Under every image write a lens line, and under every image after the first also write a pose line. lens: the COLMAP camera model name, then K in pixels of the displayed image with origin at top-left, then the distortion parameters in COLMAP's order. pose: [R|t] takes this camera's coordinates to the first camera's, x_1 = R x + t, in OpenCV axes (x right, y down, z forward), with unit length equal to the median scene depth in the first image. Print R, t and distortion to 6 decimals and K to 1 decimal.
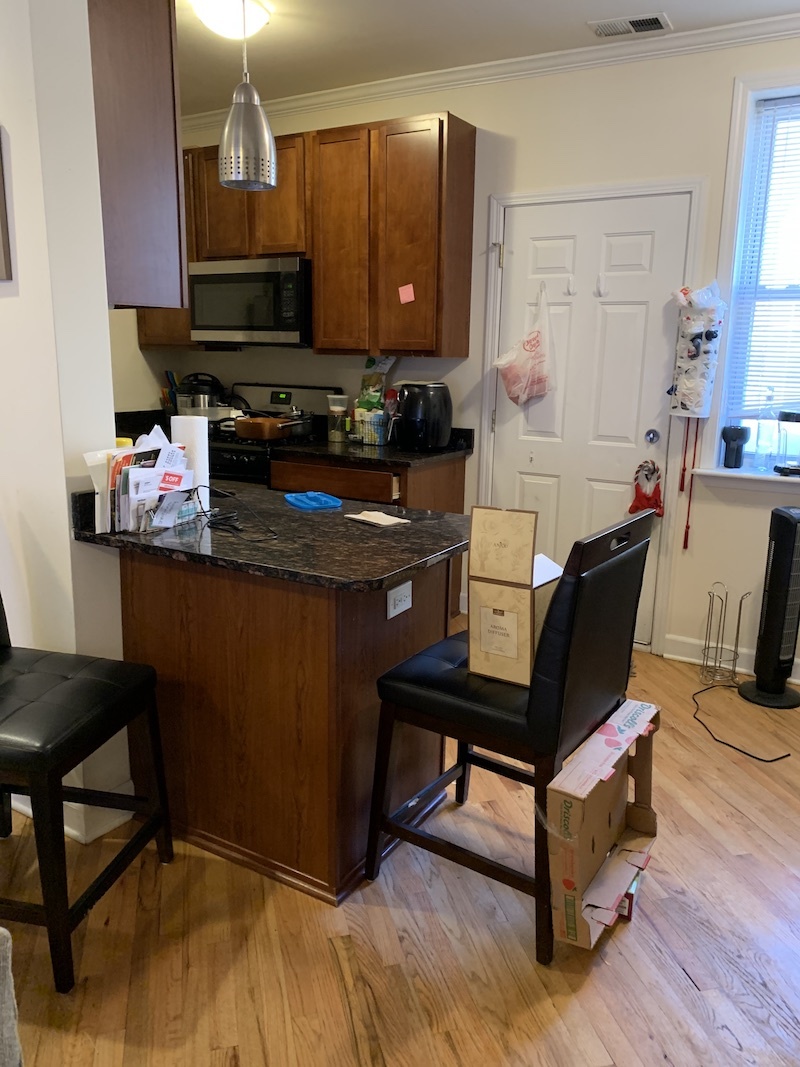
lens RADIAL K [[820.8, 0, 399.2], [0, 820.8, 533.8], [0, 0, 1]] dist [0.007972, 0.001612]
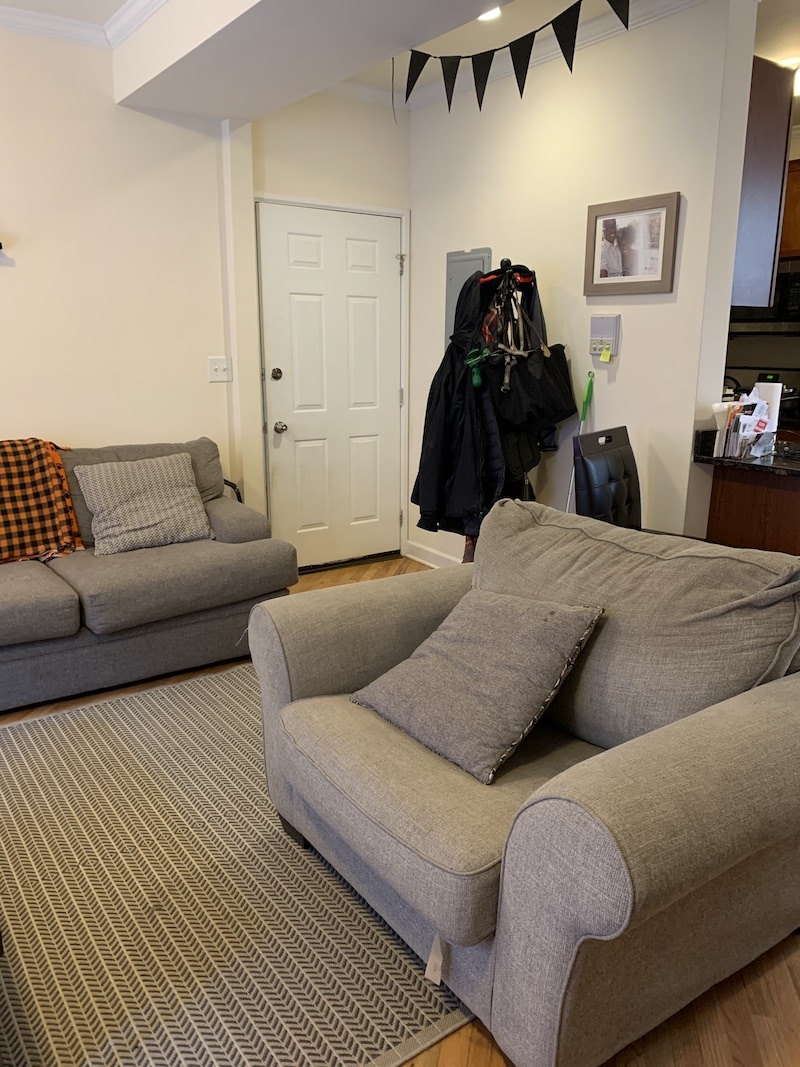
lens RADIAL K [[820.8, 0, 399.6], [0, 820.8, 532.3], [0, 0, 1]] dist [0.007972, 0.001612]
pose [[0.912401, 0.080820, -0.401239, -0.271304], [-0.079225, 0.996644, 0.020596, 0.150042], [0.401557, 0.012996, 0.915742, -0.612005]]
